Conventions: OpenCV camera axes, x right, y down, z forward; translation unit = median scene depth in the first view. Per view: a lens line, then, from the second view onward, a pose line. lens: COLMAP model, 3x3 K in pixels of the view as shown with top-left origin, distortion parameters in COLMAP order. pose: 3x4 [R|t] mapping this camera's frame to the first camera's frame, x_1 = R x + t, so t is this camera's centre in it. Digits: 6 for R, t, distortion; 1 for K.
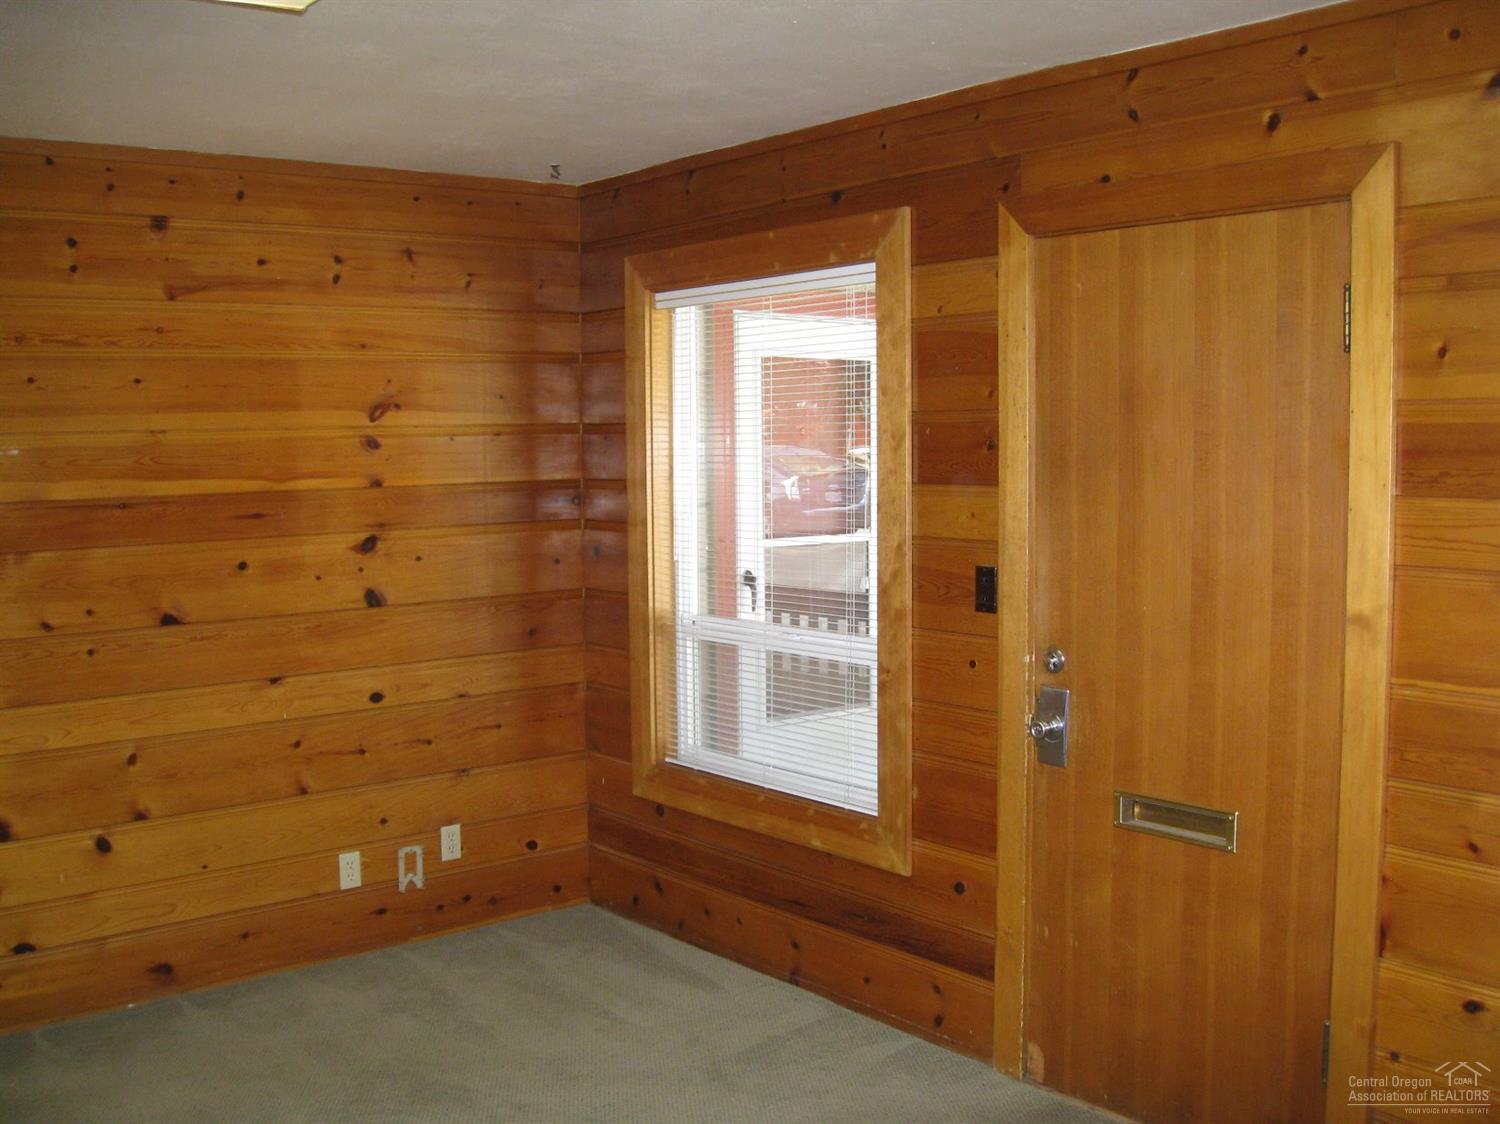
lens RADIAL K [[1552.4, 0, 750.0], [0, 1552.4, 562.0], [0, 0, 1]] dist [-0.099441, 0.009524]
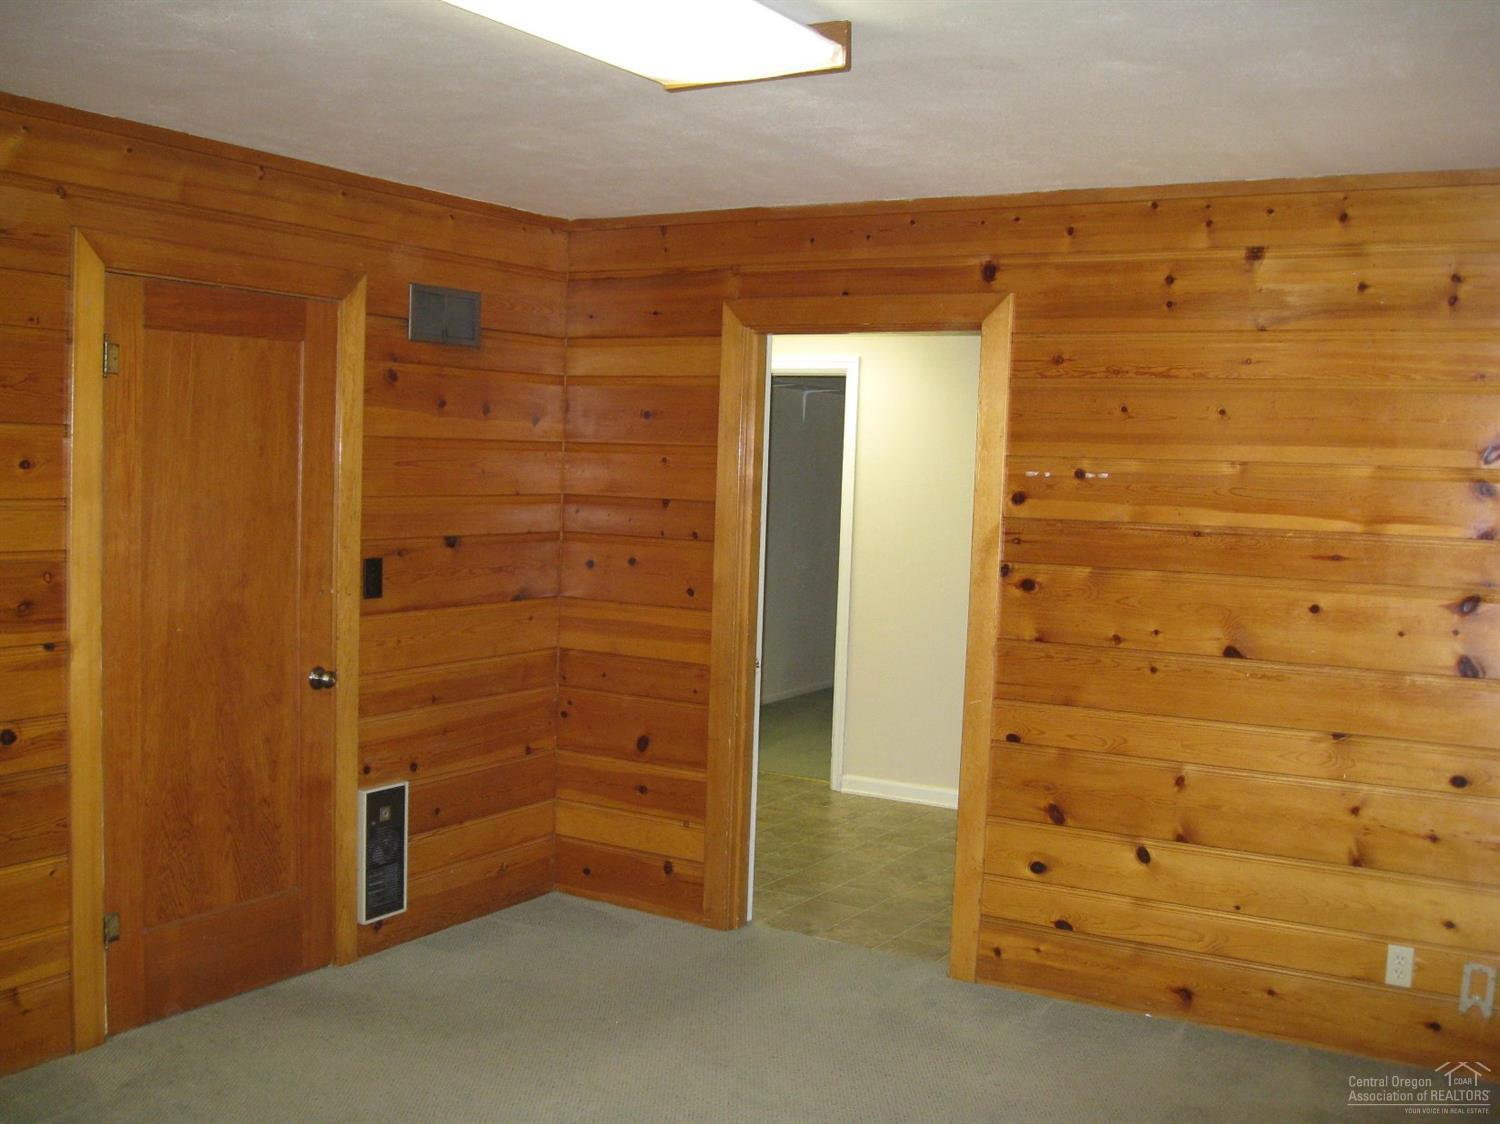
lens RADIAL K [[1552.4, 0, 750.0], [0, 1552.4, 562.0], [0, 0, 1]] dist [-0.099441, 0.009524]
pose [[0.355037, 0.087599, -0.930739, 0.421599], [-0.113566, 0.992268, 0.050070, -0.033748], [0.927929, 0.087923, 0.362240, 0.331697]]
